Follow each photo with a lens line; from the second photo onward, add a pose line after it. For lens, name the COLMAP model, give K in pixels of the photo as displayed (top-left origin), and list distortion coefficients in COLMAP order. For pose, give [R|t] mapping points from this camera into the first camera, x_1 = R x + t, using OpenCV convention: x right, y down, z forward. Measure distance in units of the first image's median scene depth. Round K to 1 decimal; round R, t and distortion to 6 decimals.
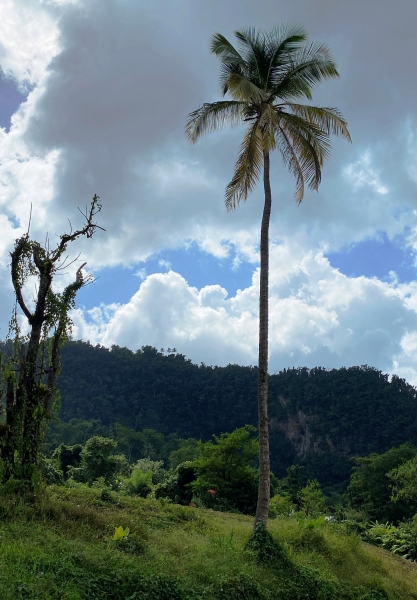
lens RADIAL K [[654.7, 0, 202.1], [0, 654.7, 289.3], [0, 0, 1]] dist [0.060639, 0.000000]
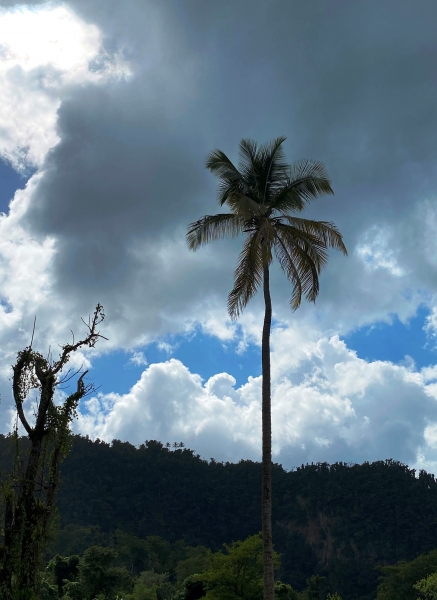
lens RADIAL K [[747.8, 0, 219.6], [0, 747.8, 246.4], [0, 0, 1]] dist [0.014373, 0.000000]
pose [[0.999920, -0.011835, 0.004373, 0.013996], [0.012334, 0.989909, -0.141169, -0.047403], [-0.002659, 0.141212, 0.989976, -0.104470]]
